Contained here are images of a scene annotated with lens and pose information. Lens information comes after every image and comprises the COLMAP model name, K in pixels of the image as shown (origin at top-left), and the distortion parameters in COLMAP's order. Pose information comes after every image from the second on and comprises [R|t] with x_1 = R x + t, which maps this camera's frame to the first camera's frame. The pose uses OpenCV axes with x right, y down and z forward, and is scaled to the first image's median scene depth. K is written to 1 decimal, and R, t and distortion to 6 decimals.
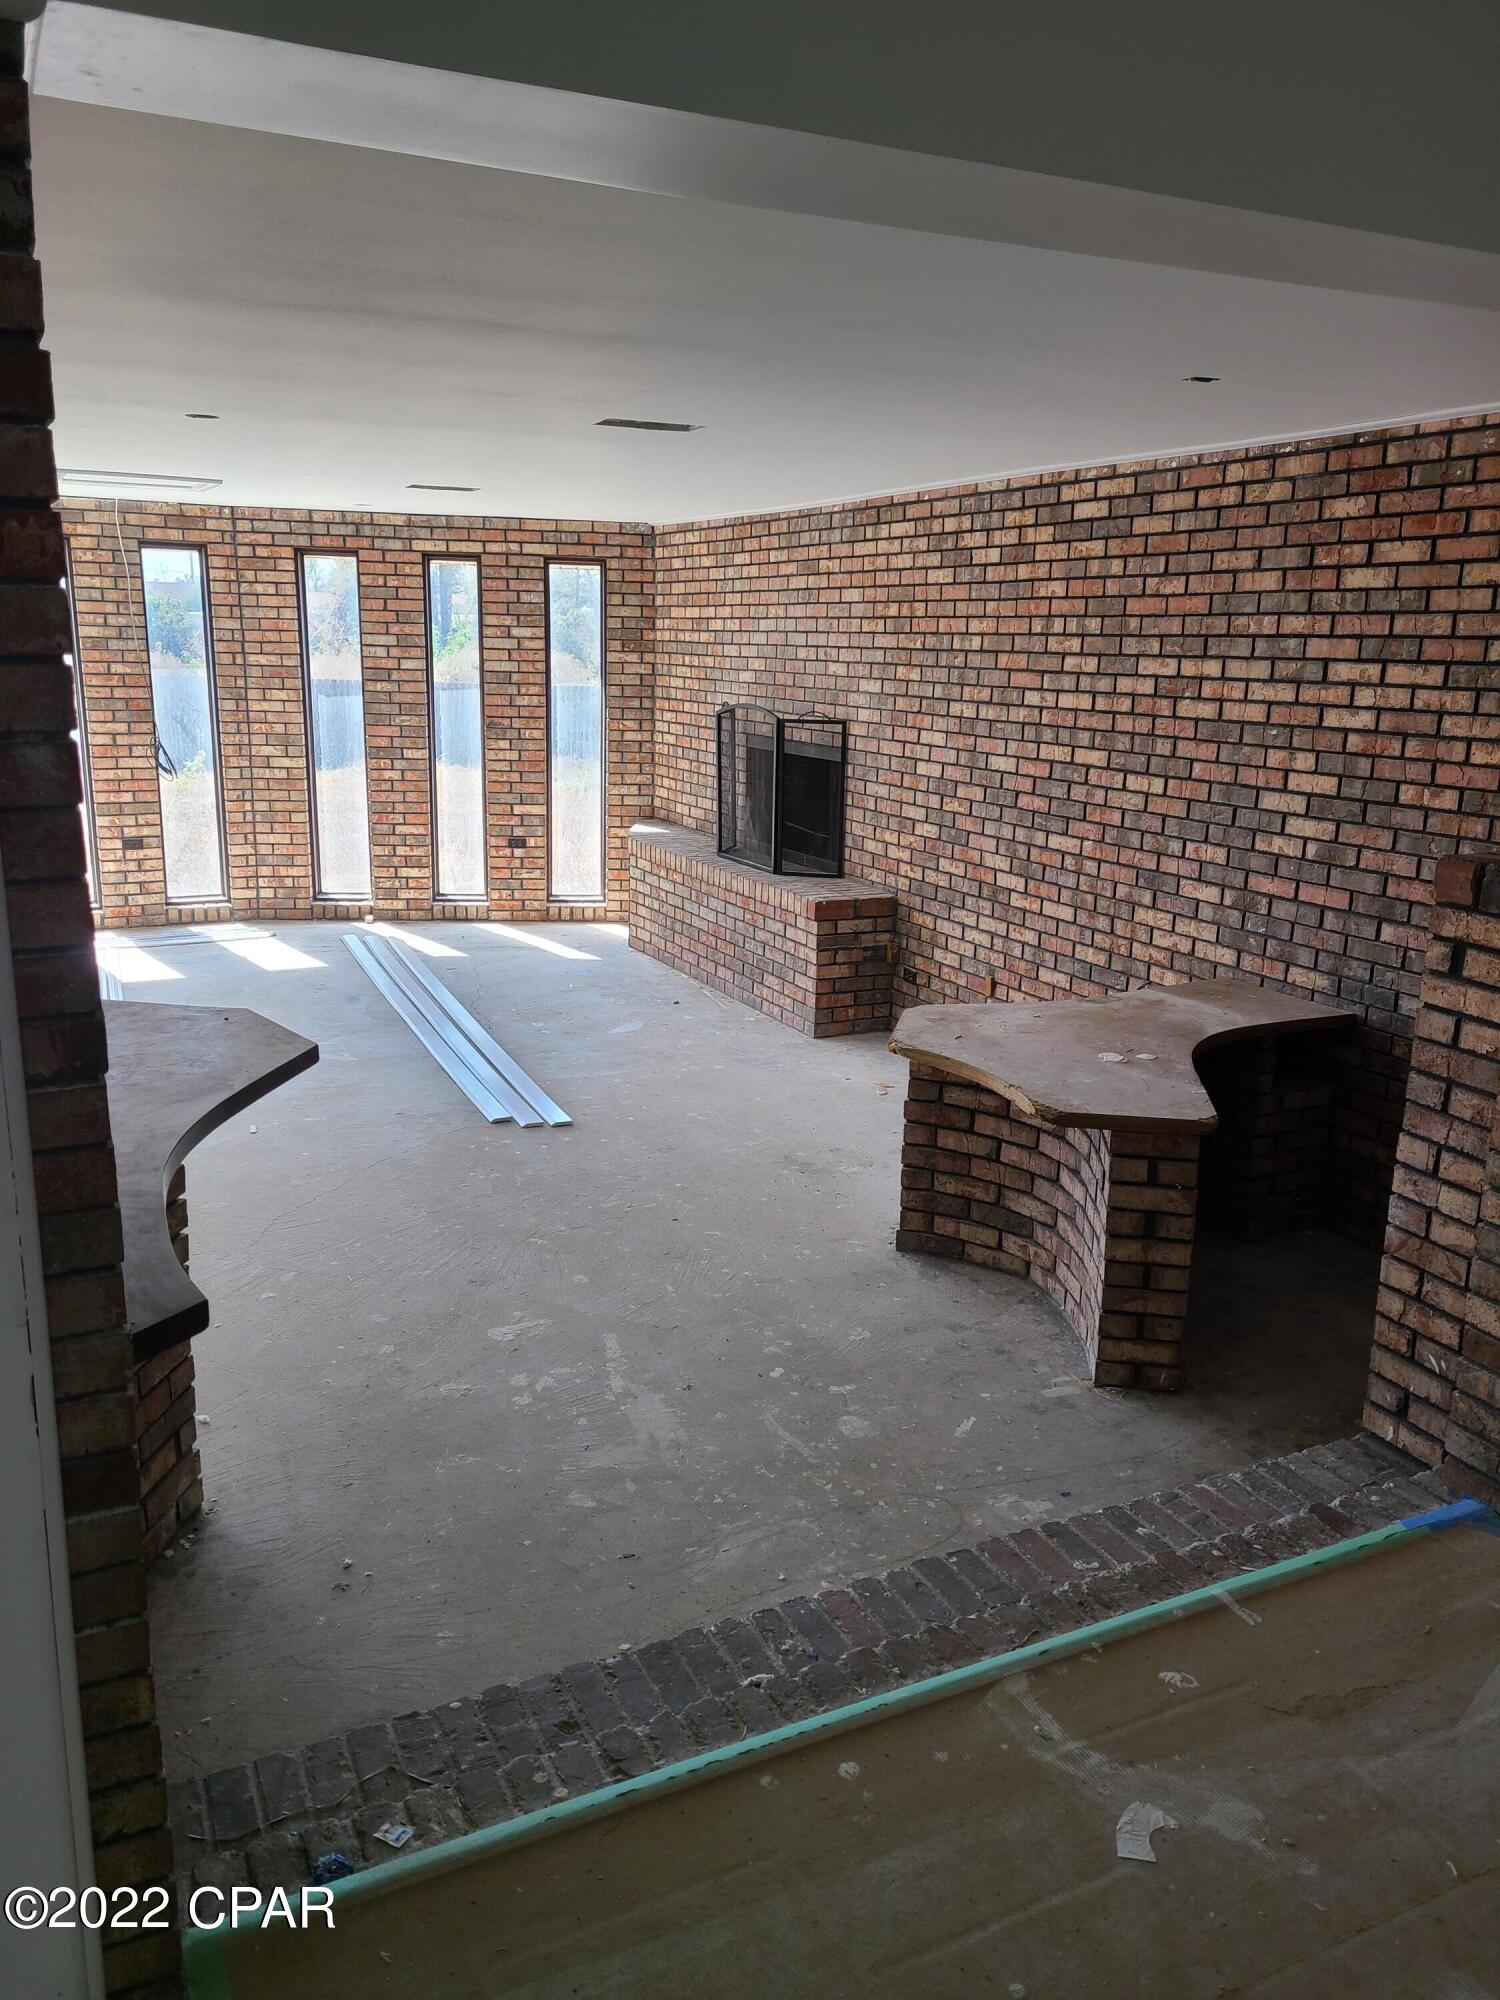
lens RADIAL K [[1506.9, 0, 742.5], [0, 1506.9, 1005.4], [0, 0, 1]] dist [0.006794, -0.003196]
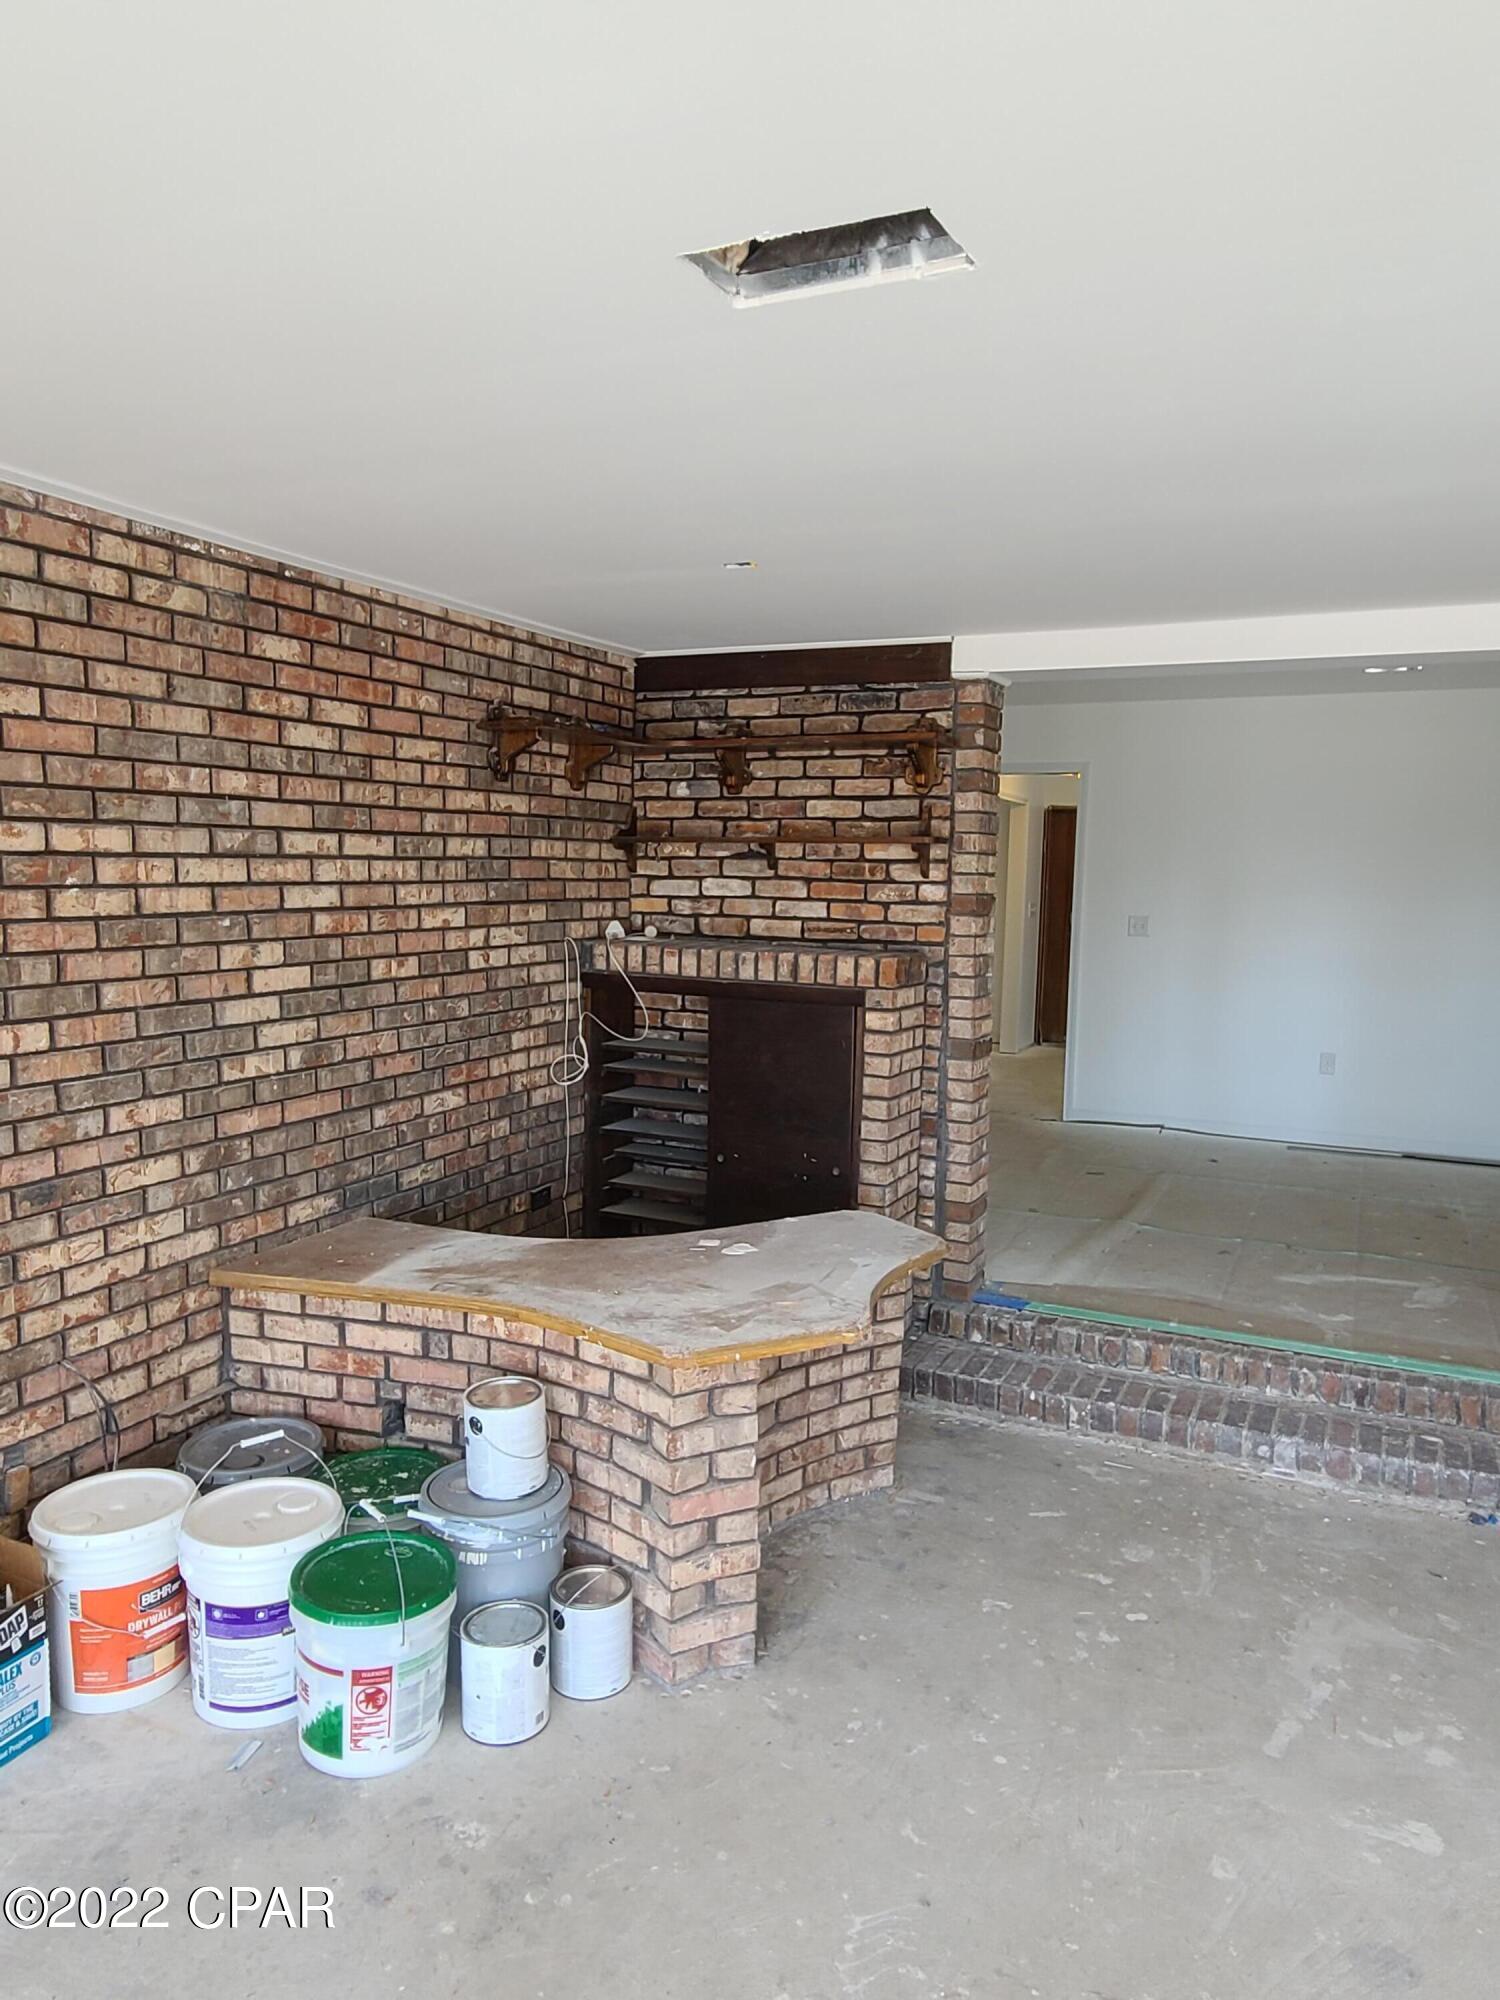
lens RADIAL K [[1327.6, 0, 735.1], [0, 1327.6, 991.3], [0, 0, 1]] dist [-0.002190, -0.003574]
pose [[-0.615088, -0.100344, 0.782047, -0.337962], [0.162789, 0.954336, 0.250485, -0.288239], [-0.771470, 0.281379, -0.570666, 1.259369]]
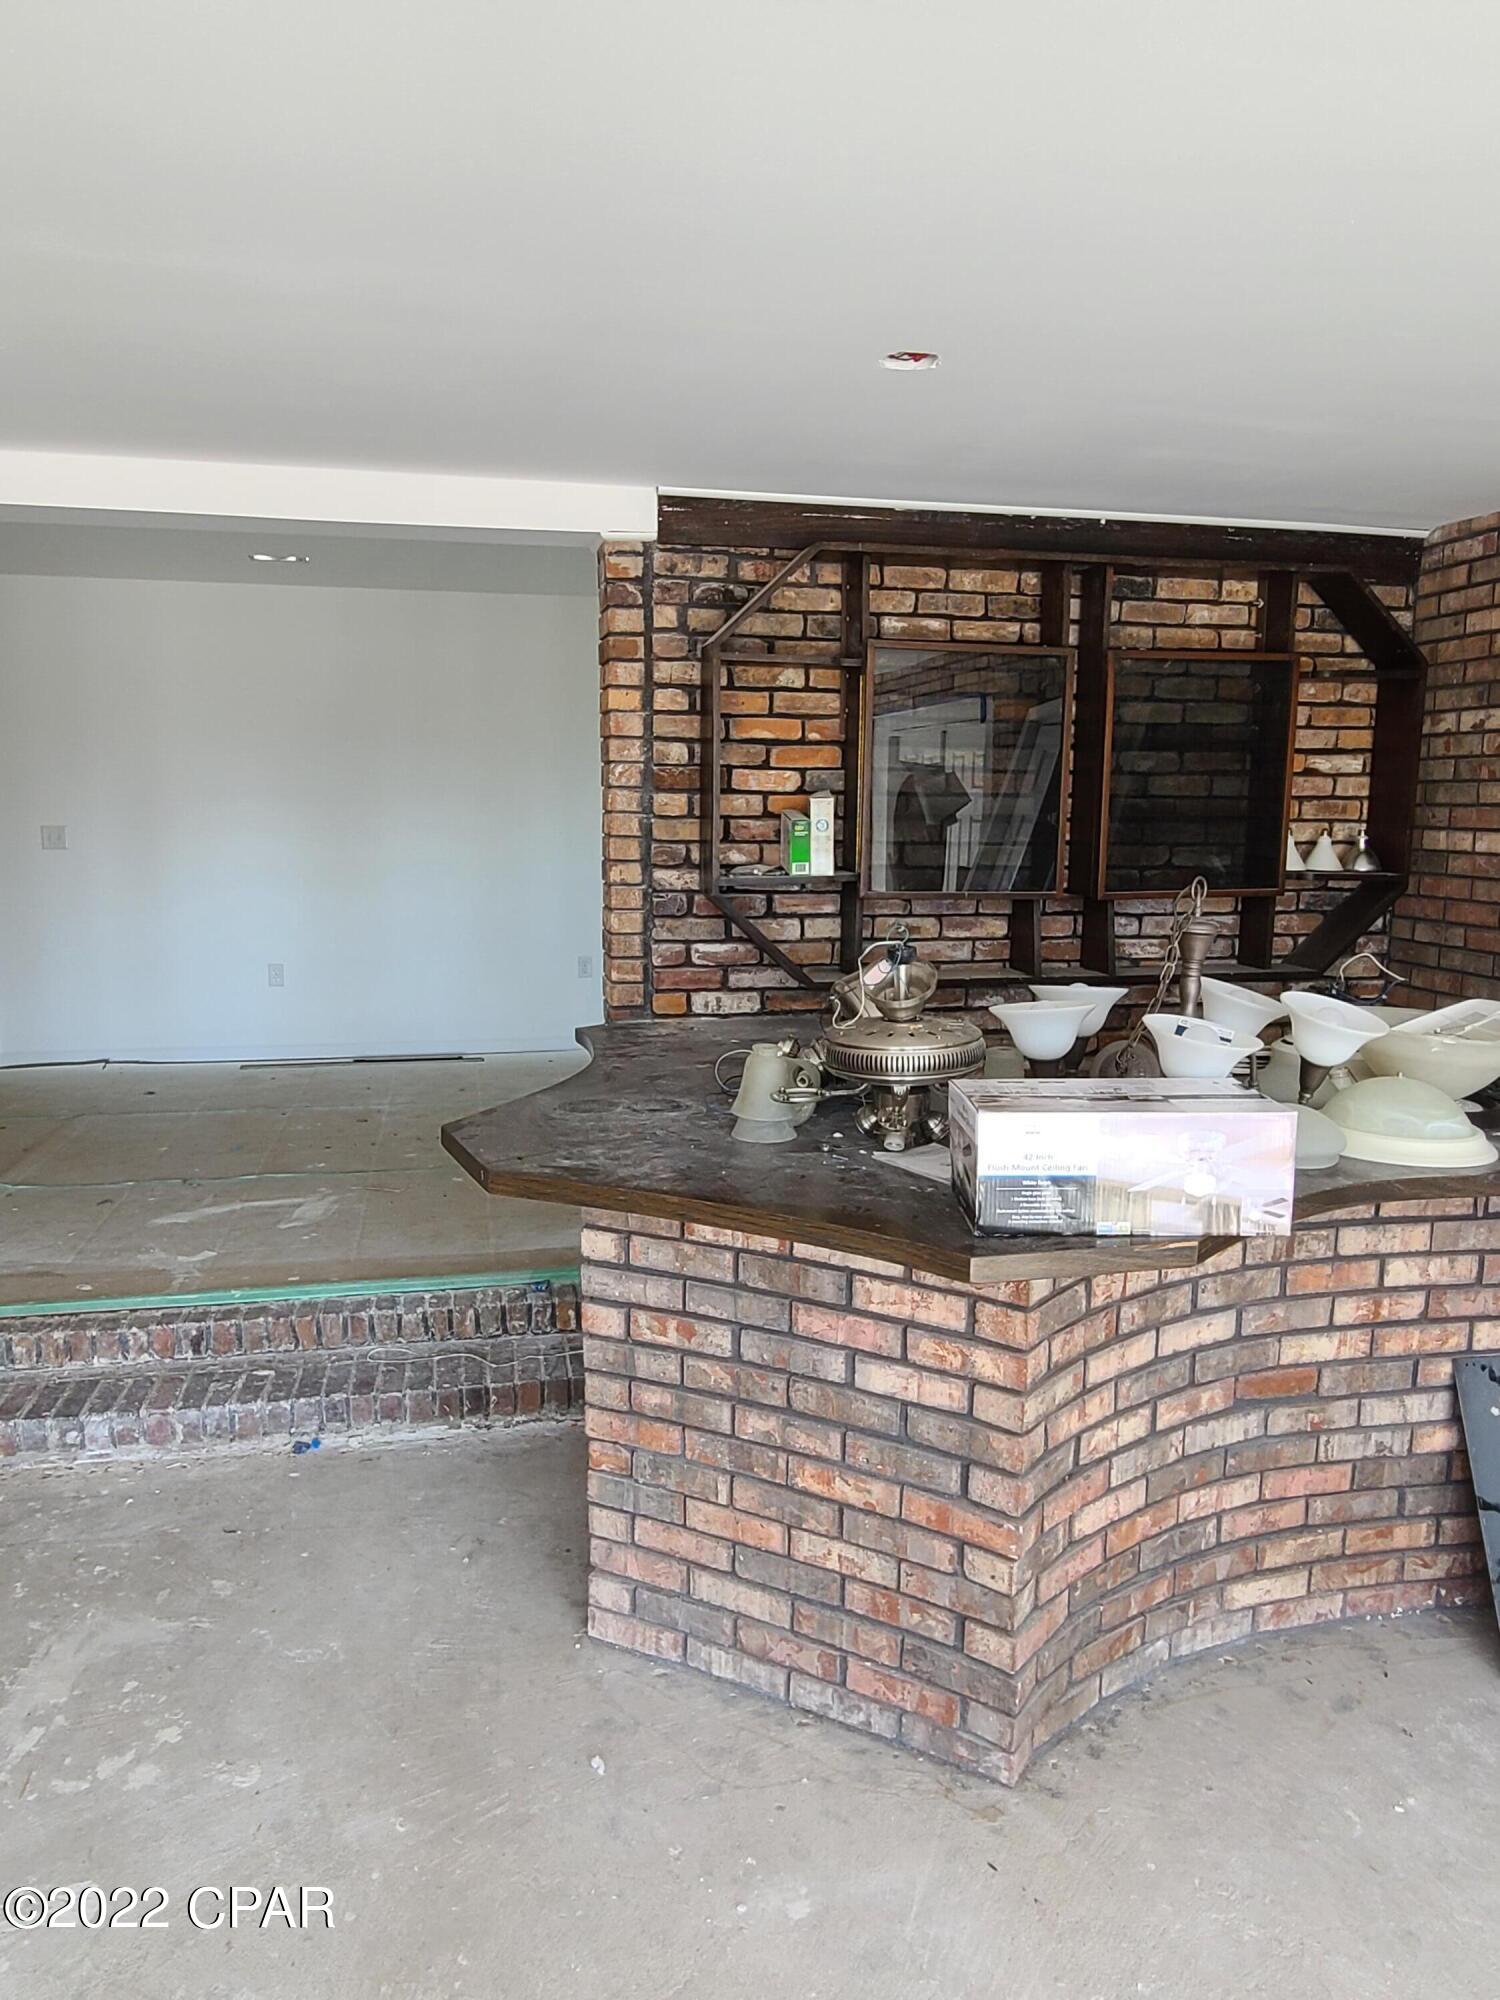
lens RADIAL K [[1327.6, 0, 739.4], [0, 1327.6, 995.4], [0, 0, 1]] dist [-0.002190, -0.003574]
pose [[-0.968571, -0.064488, 0.240232, -0.425590], [0.032573, 0.924605, 0.379532, -0.235240], [-0.246595, 0.375428, -0.893445, 1.078446]]
